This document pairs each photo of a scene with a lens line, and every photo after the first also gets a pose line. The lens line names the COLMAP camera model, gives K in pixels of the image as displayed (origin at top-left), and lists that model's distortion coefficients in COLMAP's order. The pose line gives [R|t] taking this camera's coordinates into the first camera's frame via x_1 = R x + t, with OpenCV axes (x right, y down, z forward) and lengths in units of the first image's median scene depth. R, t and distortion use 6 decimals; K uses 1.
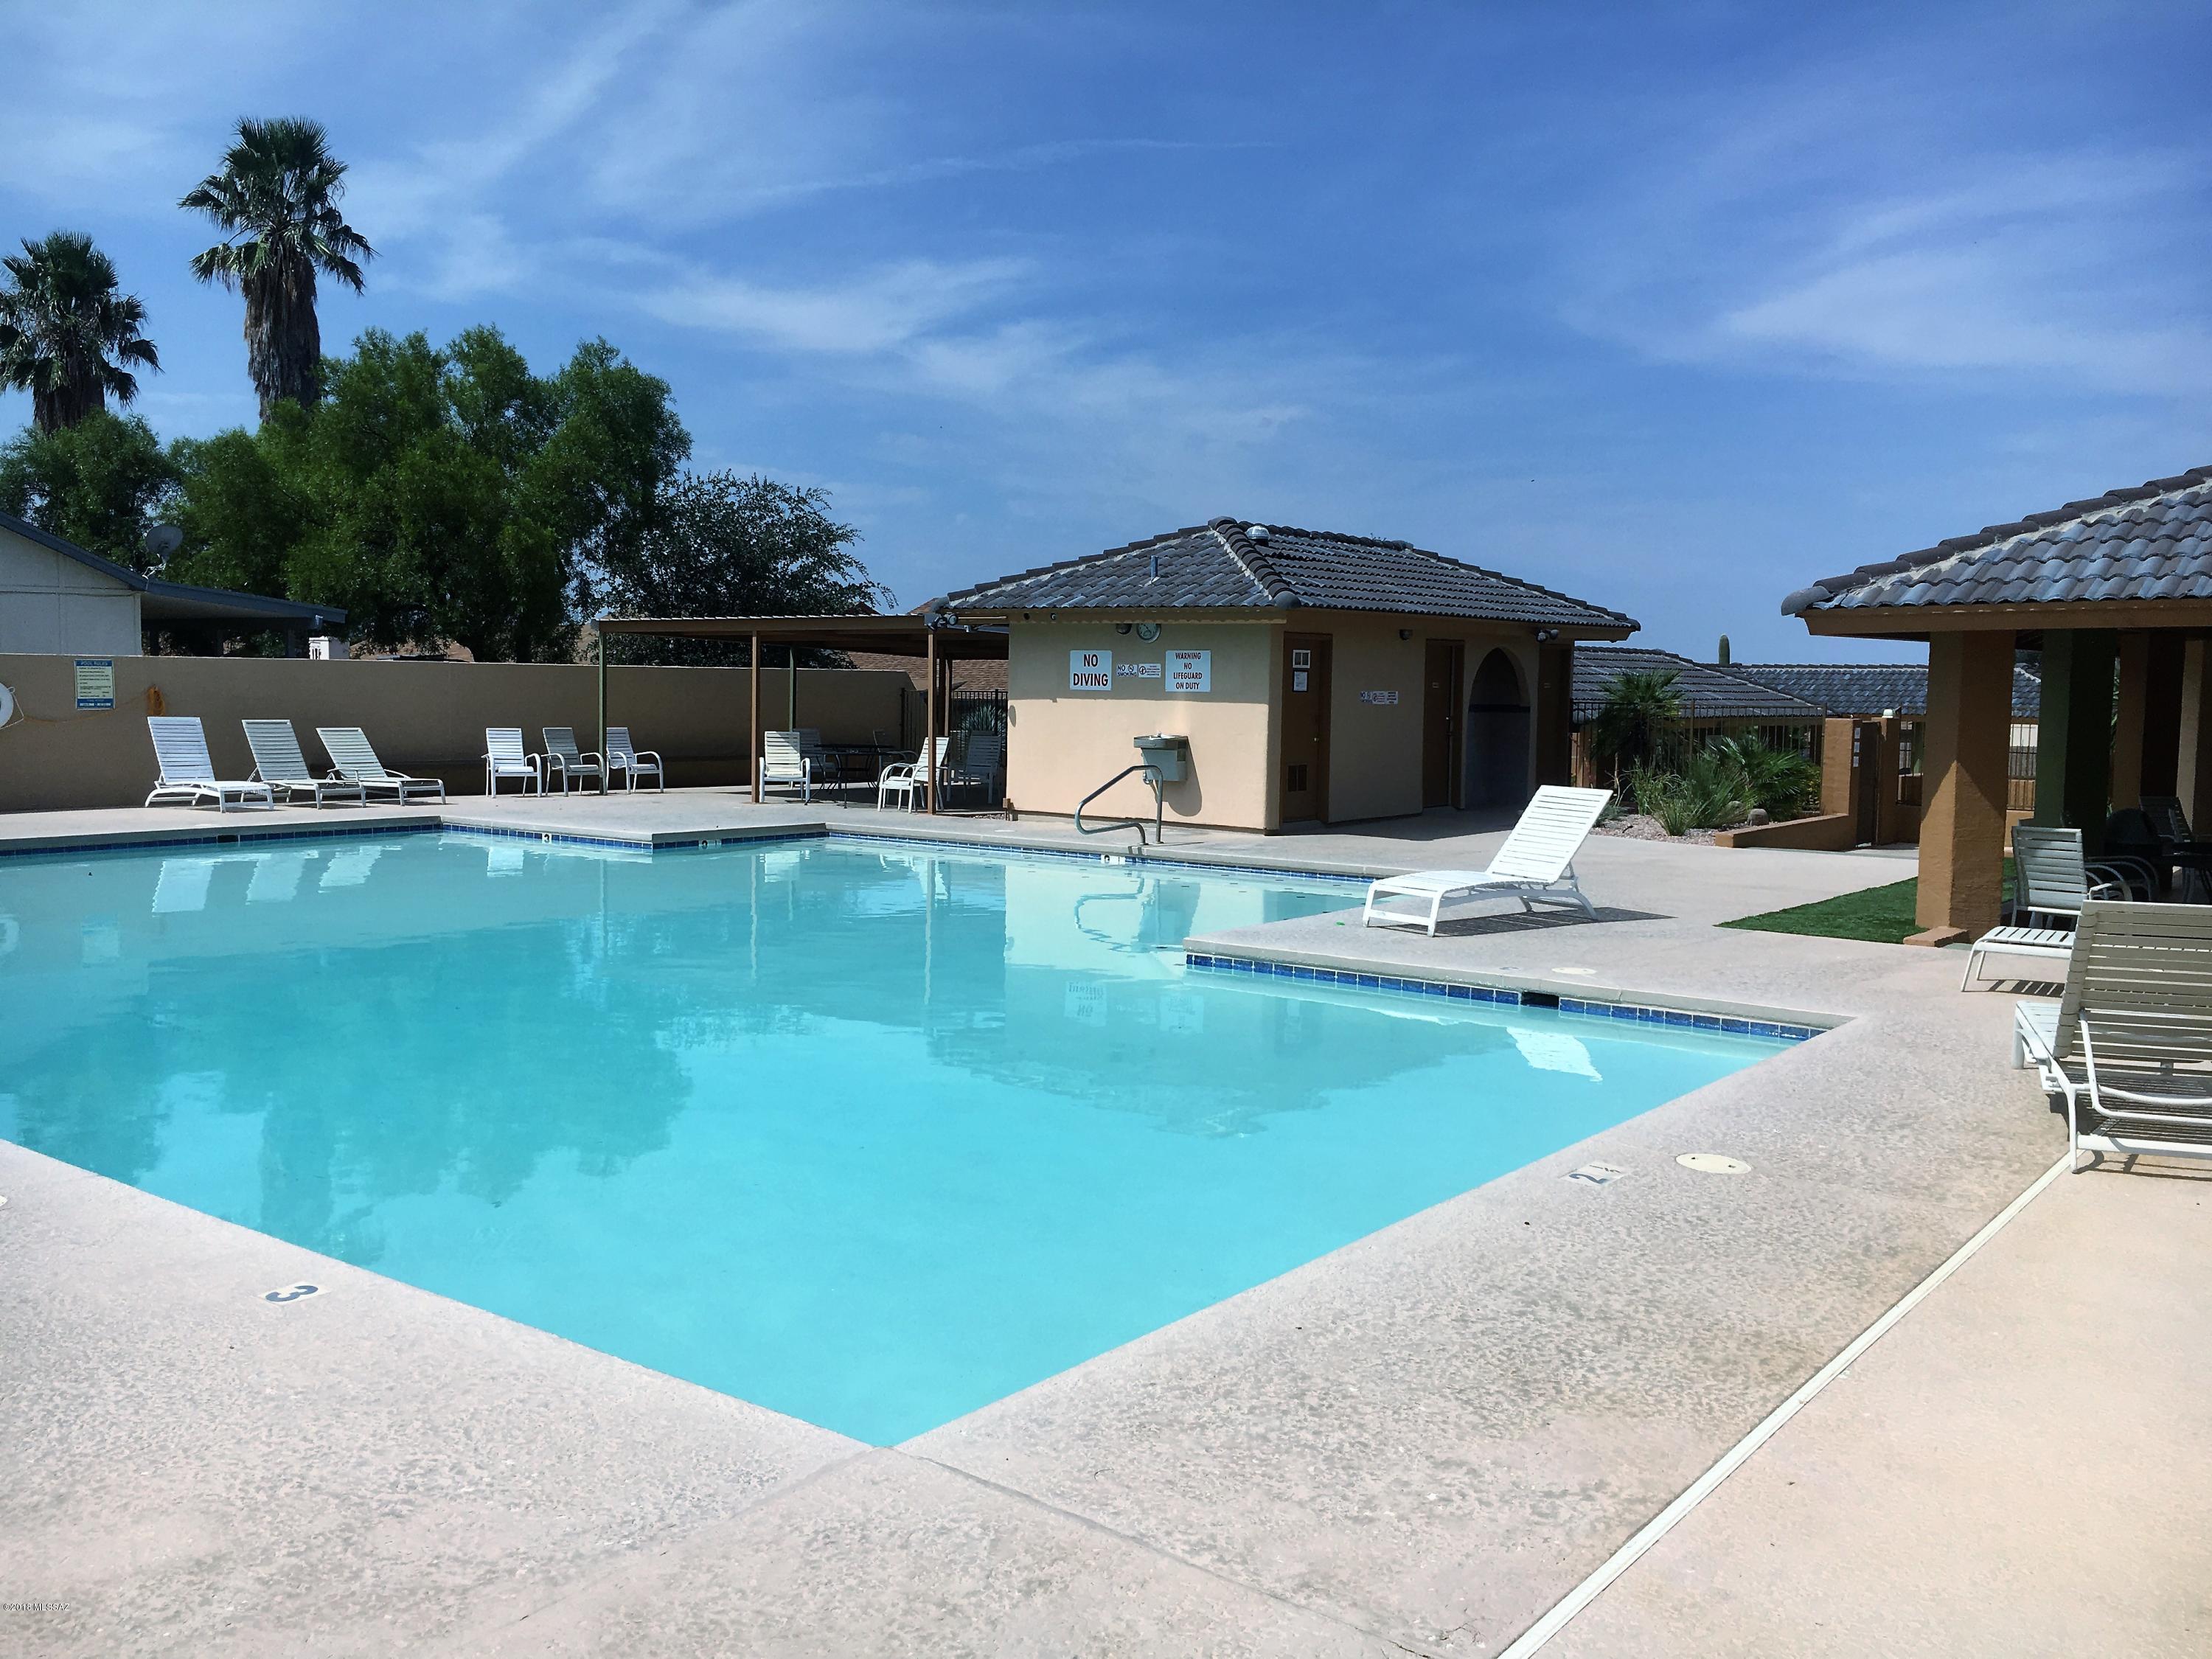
lens RADIAL K [[1883.2, 0, 1110.6], [0, 1883.2, 832.1], [0, 0, 1]] dist [0.070714, -0.099033]
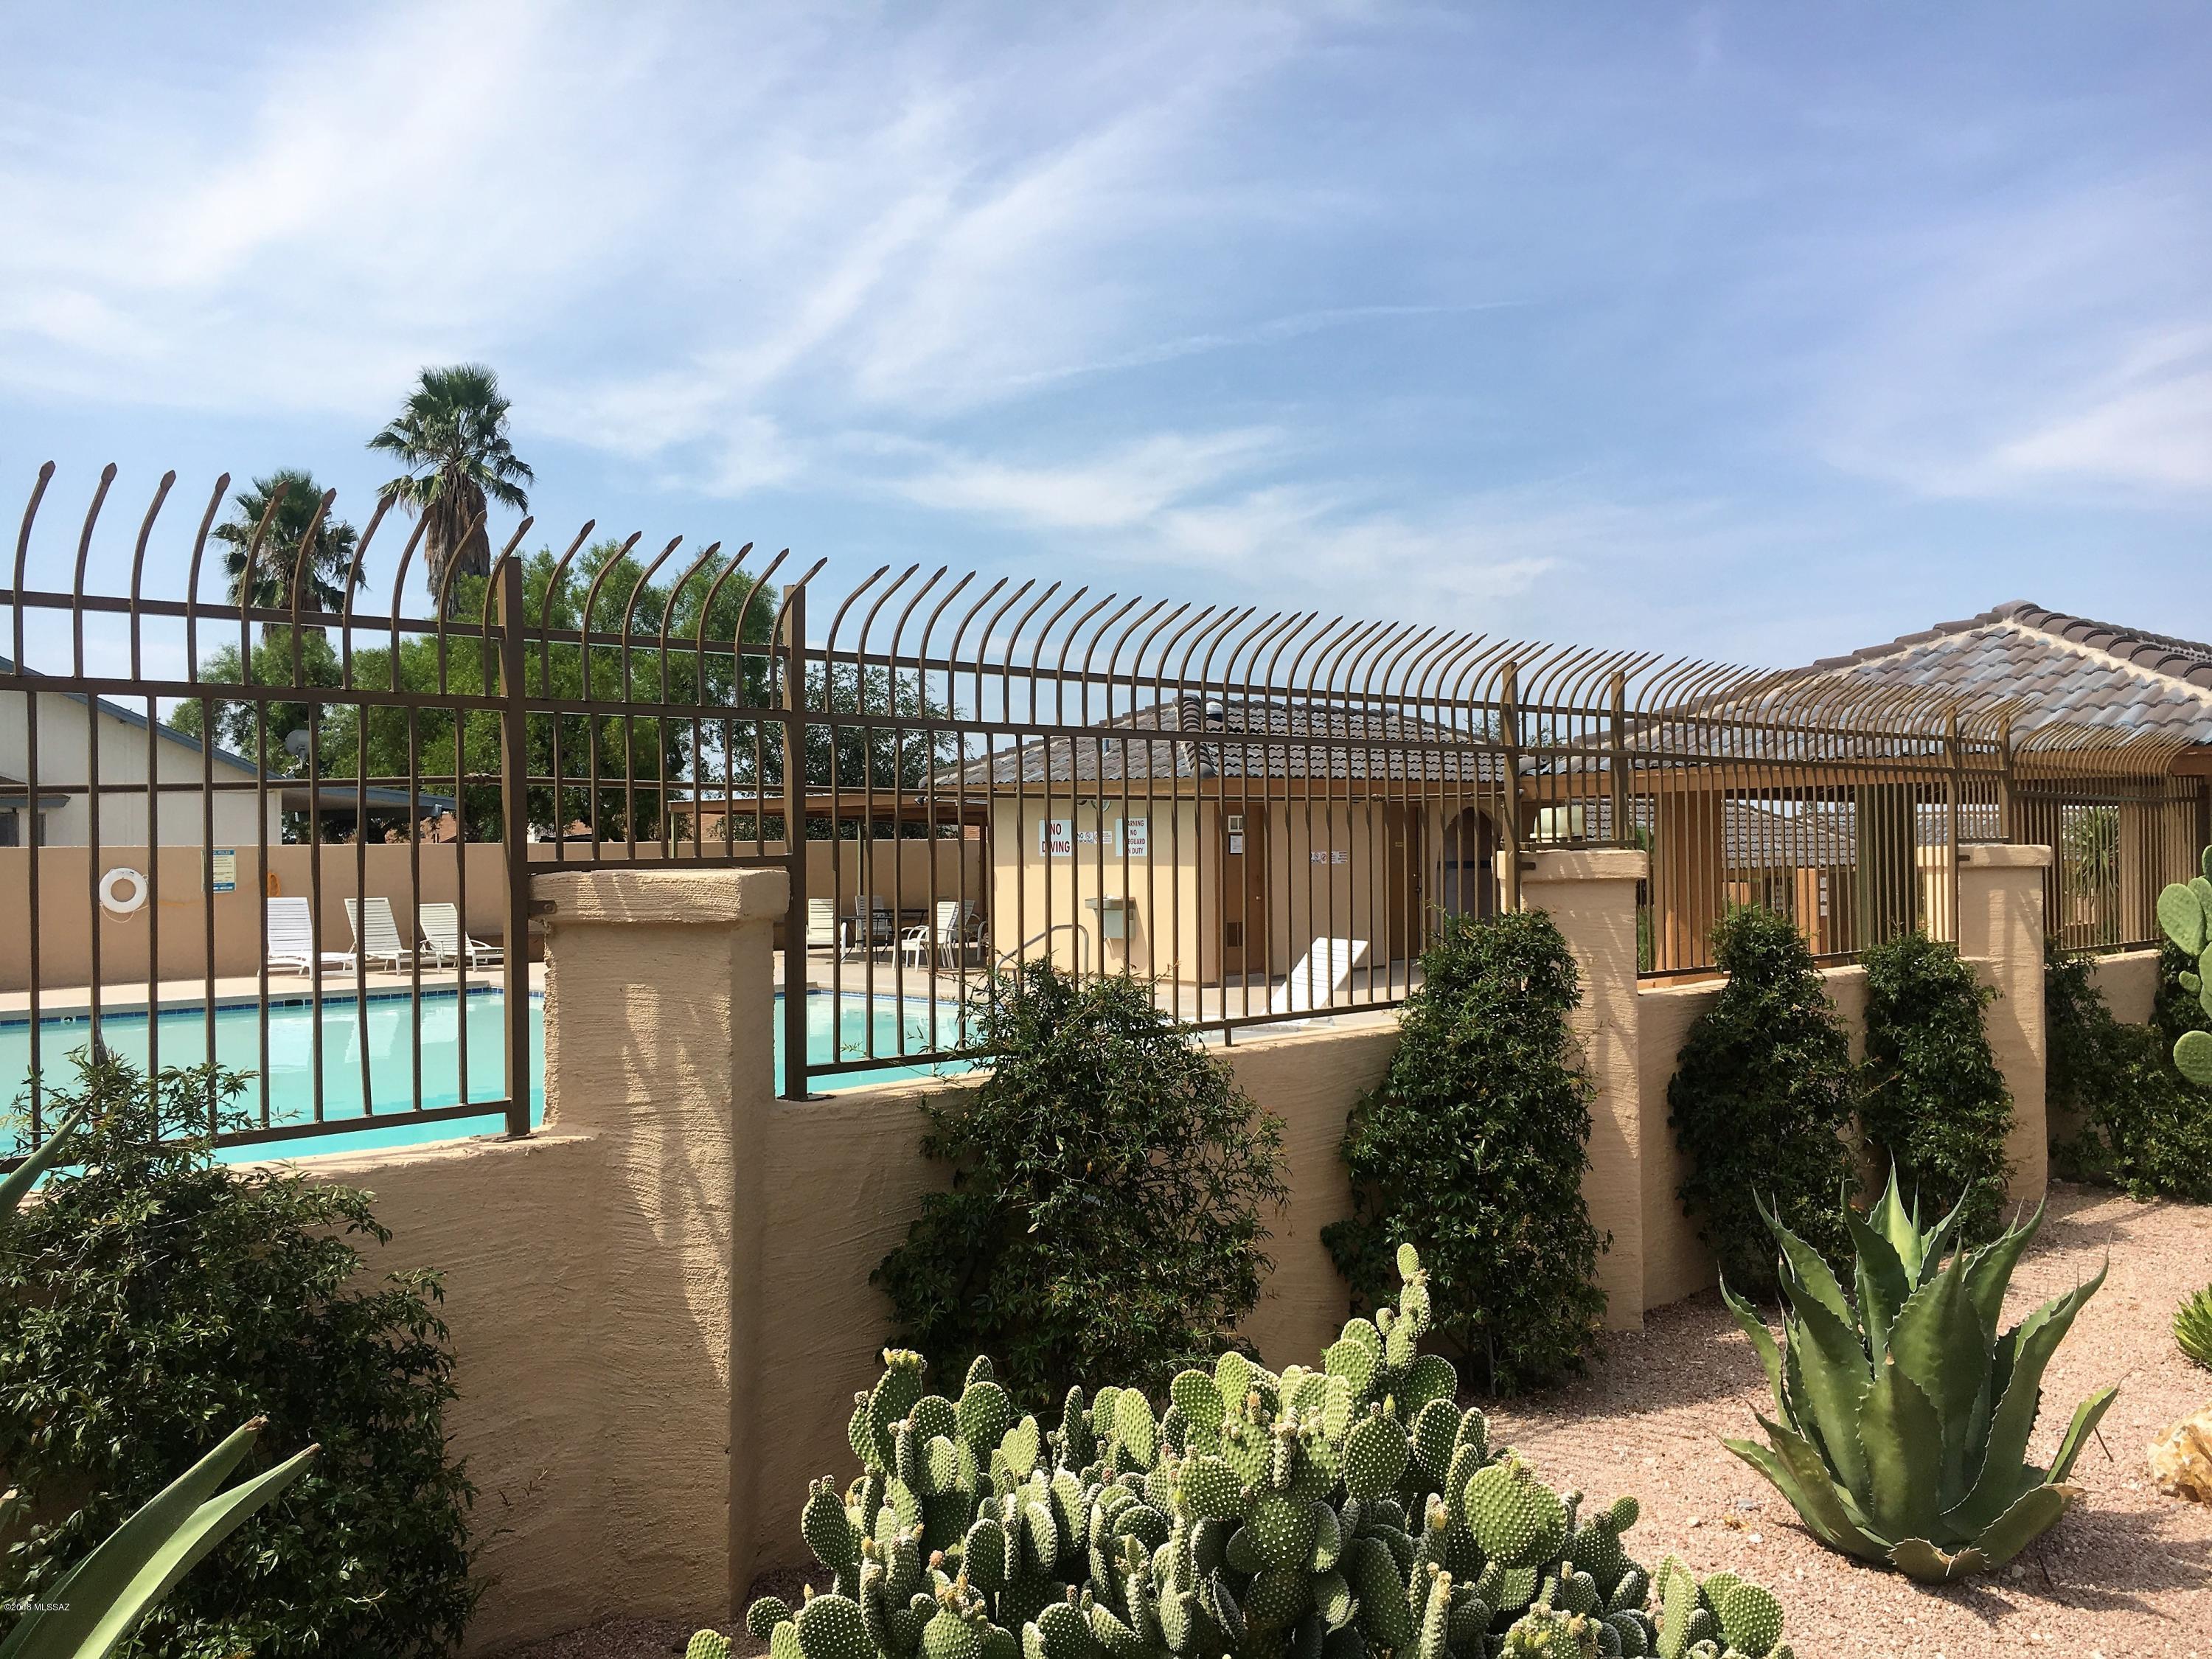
lens RADIAL K [[1883.2, 0, 1096.9], [0, 1883.2, 863.6], [0, 0, 1]] dist [0.070714, -0.099033]
pose [[0.989557, -0.020699, -0.142648, 0.154766], [0.010948, 0.997570, -0.068805, 0.002797], [0.143726, 0.066525, 0.987379, -0.060121]]
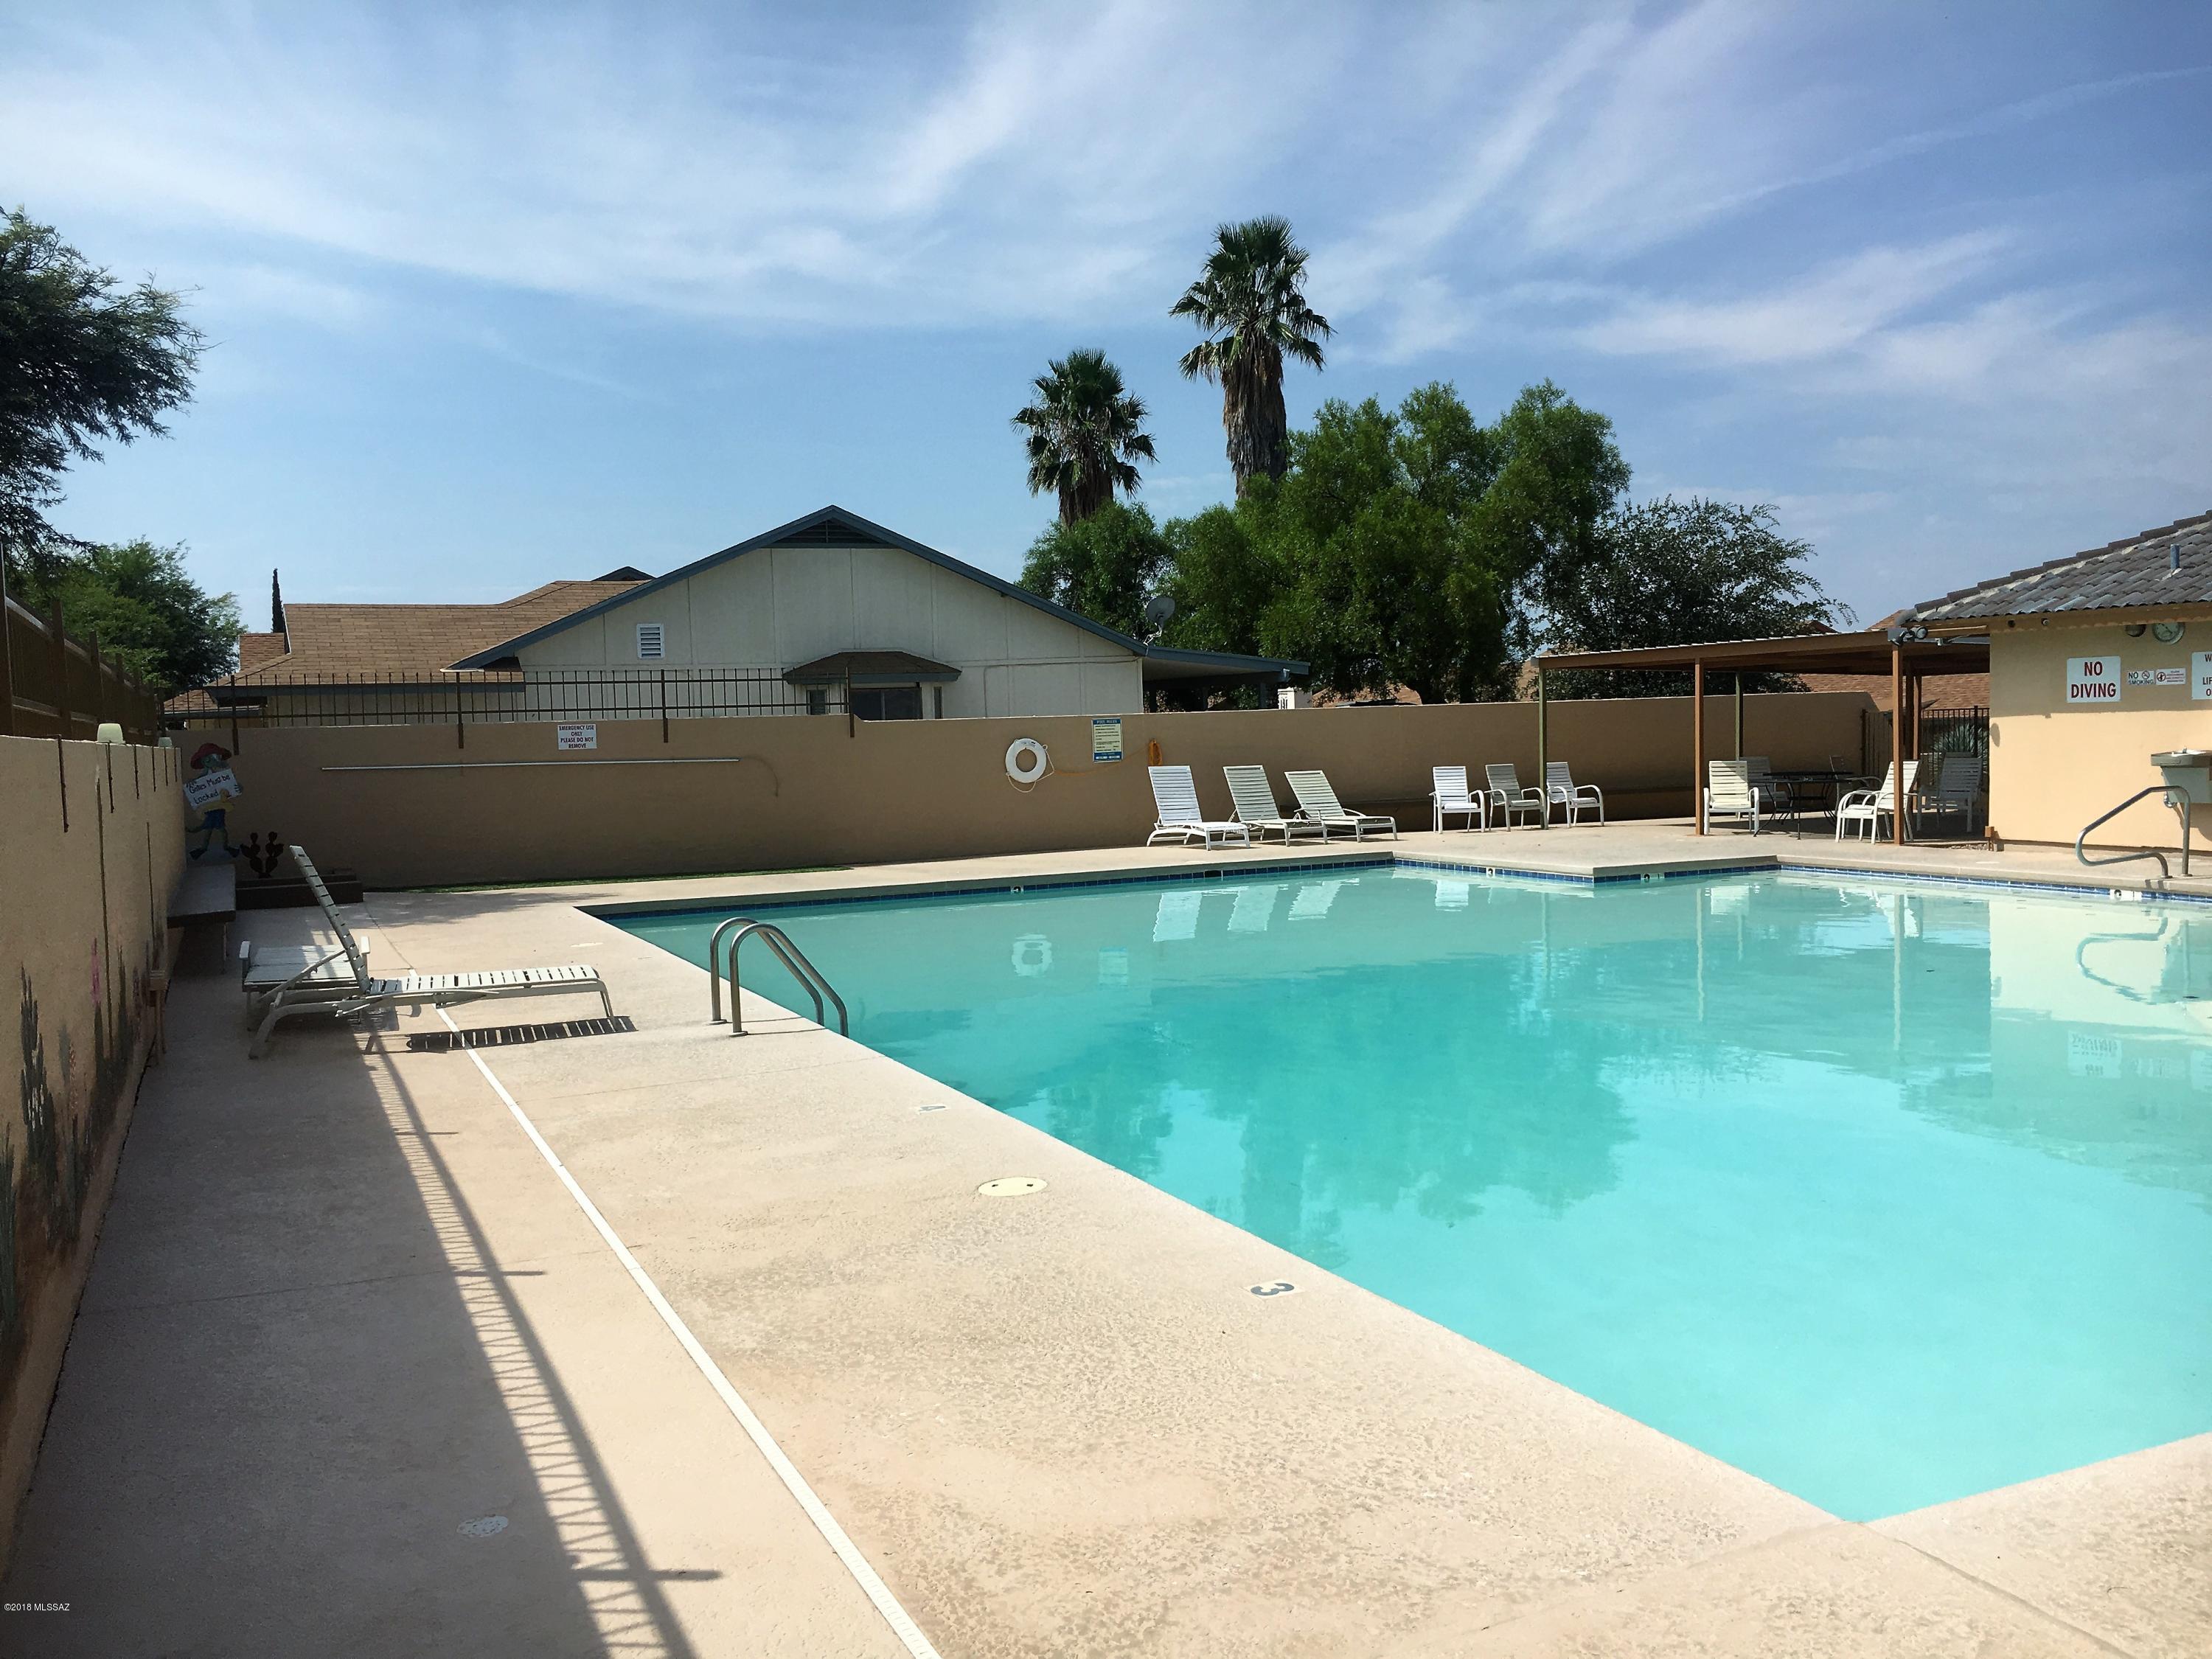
lens RADIAL K [[1883.2, 0, 1103.0], [0, 1883.2, 826.6], [0, 0, 1]] dist [0.070714, -0.099033]
pose [[0.881584, -0.014930, -0.471791, 0.000596], [0.005248, 0.999748, -0.021831, -0.000278], [0.471998, 0.016770, 0.881440, -0.002603]]
